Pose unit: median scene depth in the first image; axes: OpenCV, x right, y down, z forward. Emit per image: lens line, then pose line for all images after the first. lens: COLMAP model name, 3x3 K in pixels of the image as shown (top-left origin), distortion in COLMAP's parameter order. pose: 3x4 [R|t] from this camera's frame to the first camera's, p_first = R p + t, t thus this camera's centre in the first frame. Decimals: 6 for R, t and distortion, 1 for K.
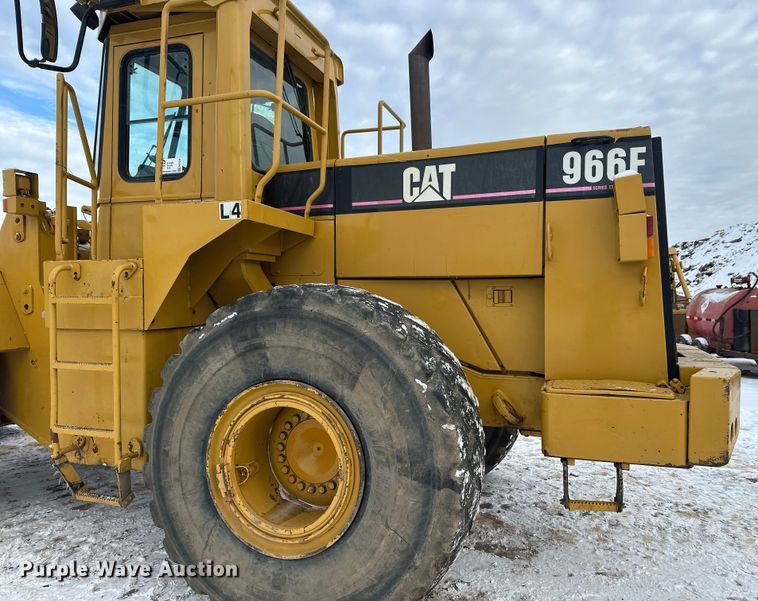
lens RADIAL K [[548.6, 0, 397.4], [0, 548.6, 304.1], [0, 0, 1]] dist [0.105188, -0.145375]
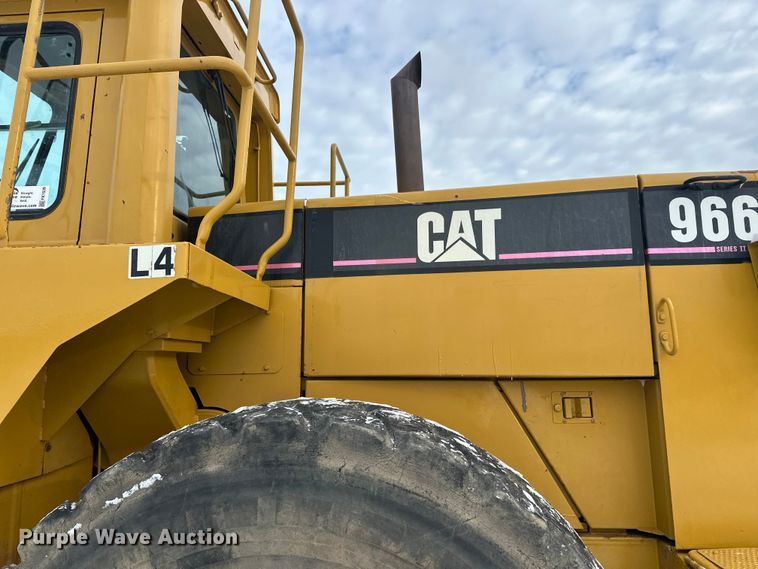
lens RADIAL K [[523.4, 0, 379.0], [0, 523.4, 284.5], [0, 0, 1]] dist [0.062660, -0.079569]
pose [[0.974550, 0.026480, 0.222601, -0.189278], [0.012828, 0.984784, -0.173309, -0.054071], [-0.223803, 0.171753, 0.959381, 0.445429]]
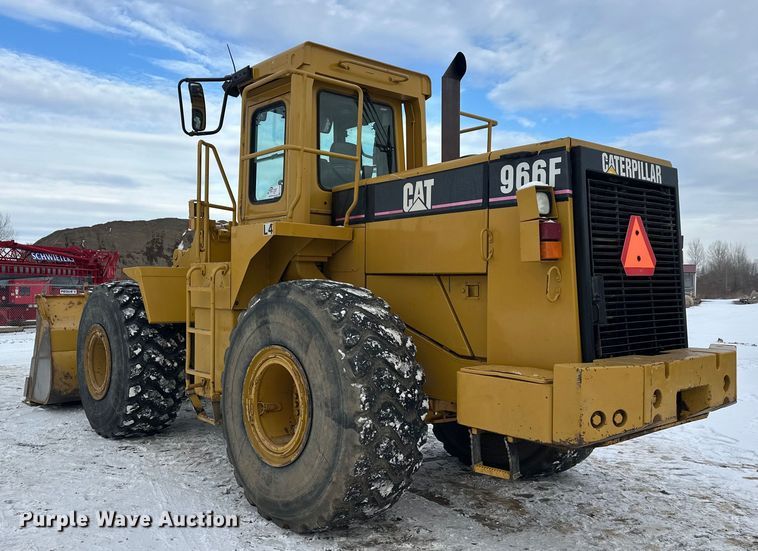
lens RADIAL K [[643.4, 0, 308.6], [0, 643.4, 278.3], [0, 0, 1]] dist [0.101513, -0.113973]
pose [[0.819741, 0.004603, -0.572716, 0.710085], [-0.017271, 0.999712, -0.016685, -0.012001], [0.572474, 0.023568, 0.819584, -0.305611]]
